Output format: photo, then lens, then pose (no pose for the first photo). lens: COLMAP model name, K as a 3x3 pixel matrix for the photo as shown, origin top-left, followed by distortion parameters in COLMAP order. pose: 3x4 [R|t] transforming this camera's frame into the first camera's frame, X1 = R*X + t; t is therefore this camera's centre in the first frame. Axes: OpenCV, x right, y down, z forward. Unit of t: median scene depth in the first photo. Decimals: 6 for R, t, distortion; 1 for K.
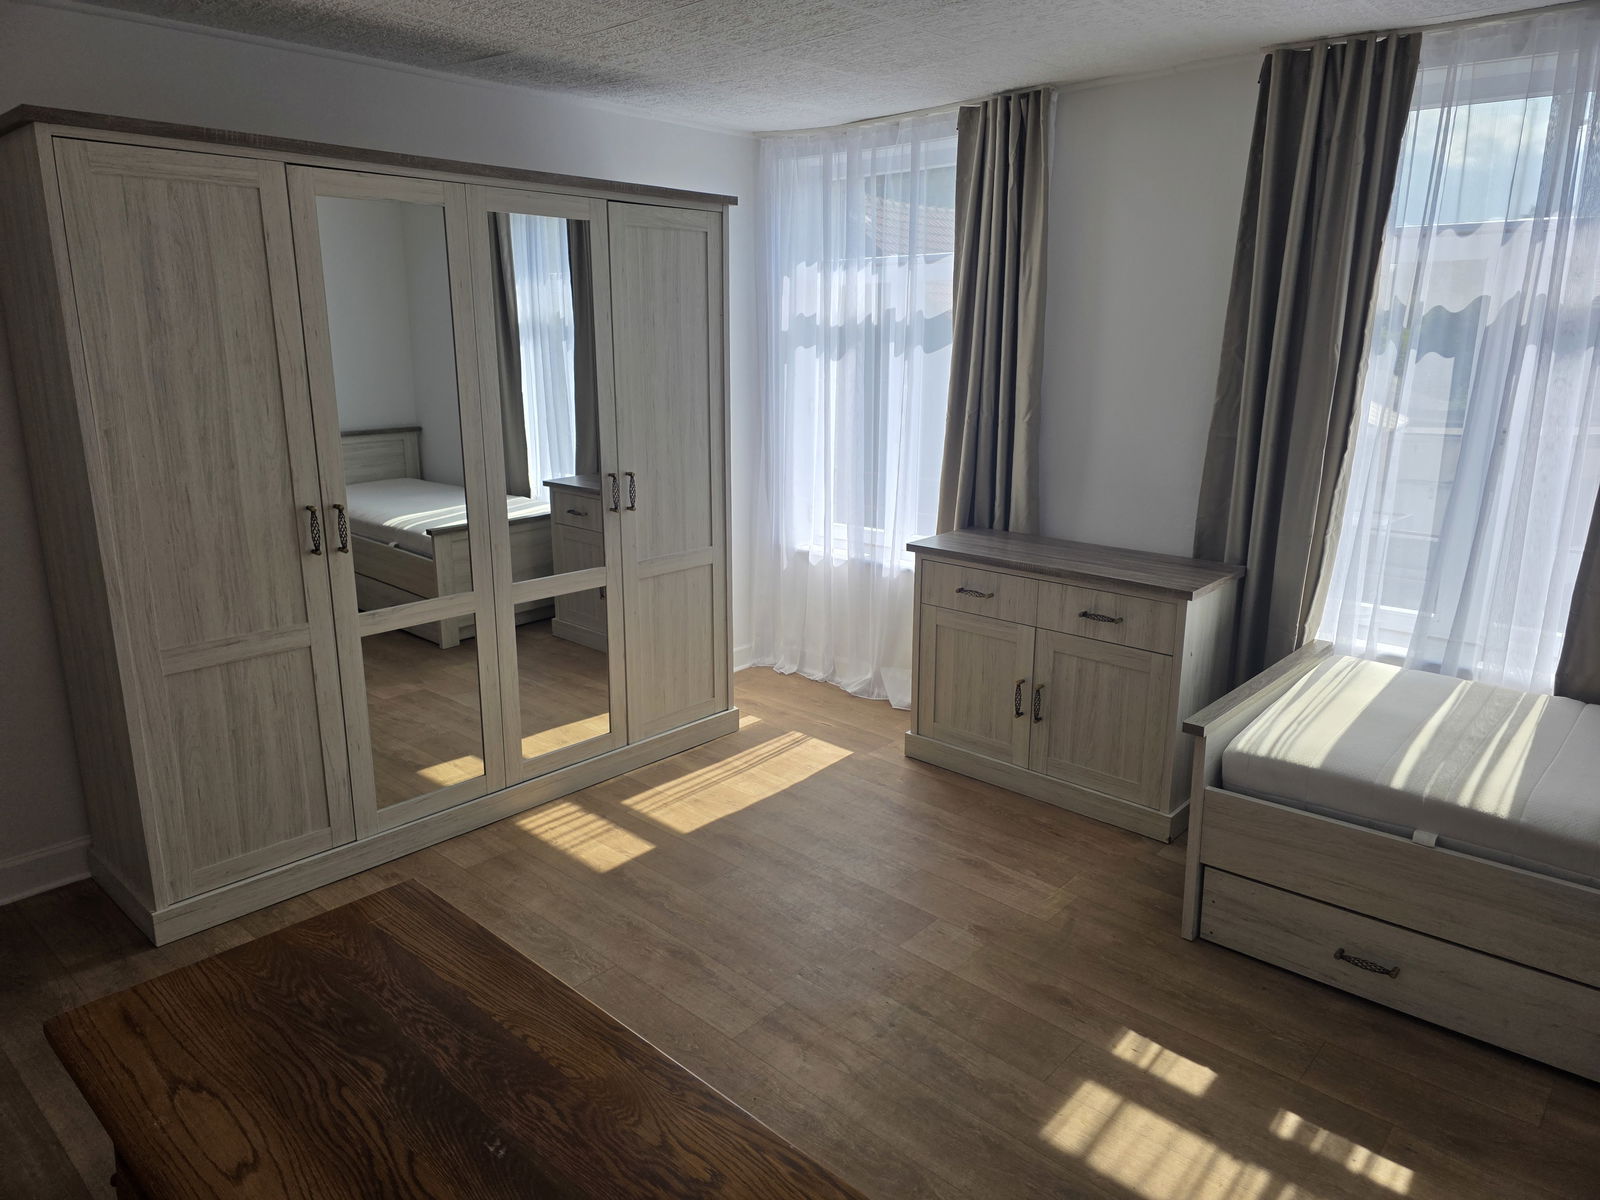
lens RADIAL K [[1072.8, 0, 788.7], [0, 1072.8, 574.5], [0, 0, 1]] dist [0.097636, -0.089913]
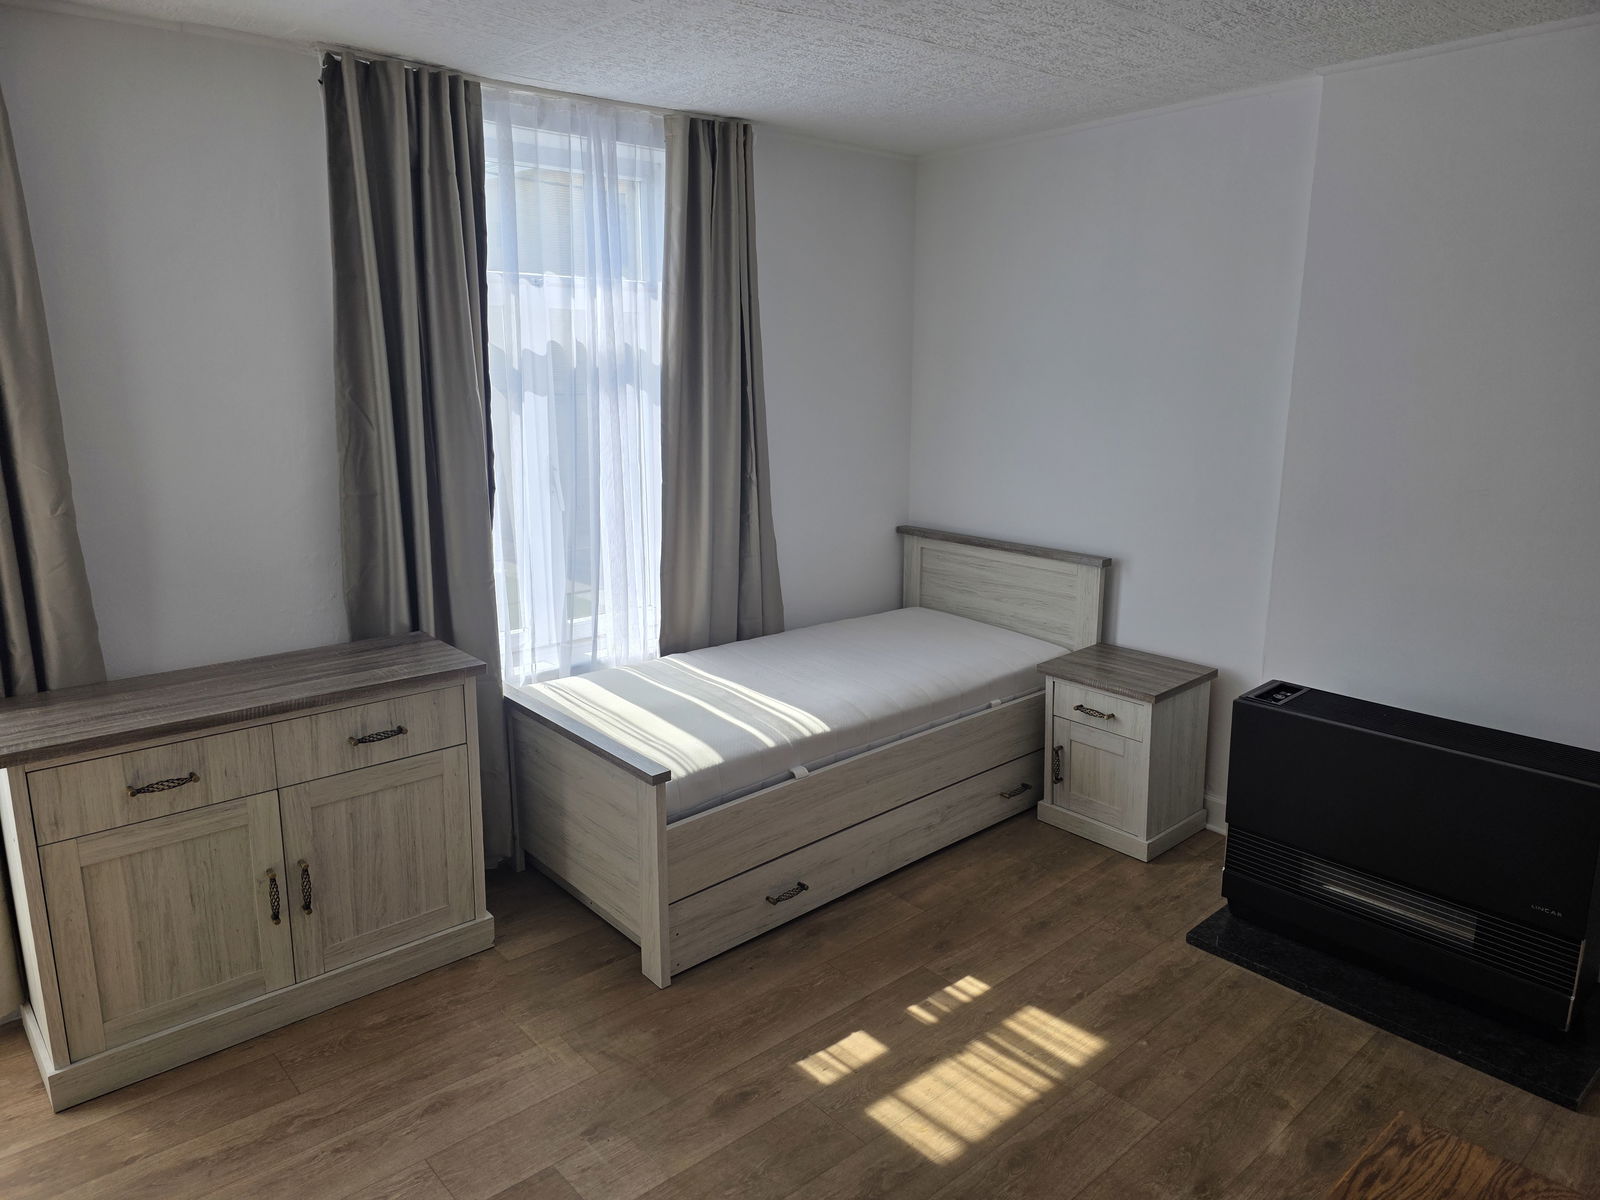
lens RADIAL K [[1063.7, 0, 807.4], [0, 1063.7, 592.8], [0, 0, 1]] dist [0.039797, -0.051071]
pose [[0.099667, -0.215388, 0.971429, -0.516261], [0.222628, 0.956367, 0.189207, -0.171552], [-0.969795, 0.197410, 0.143270, 0.713045]]
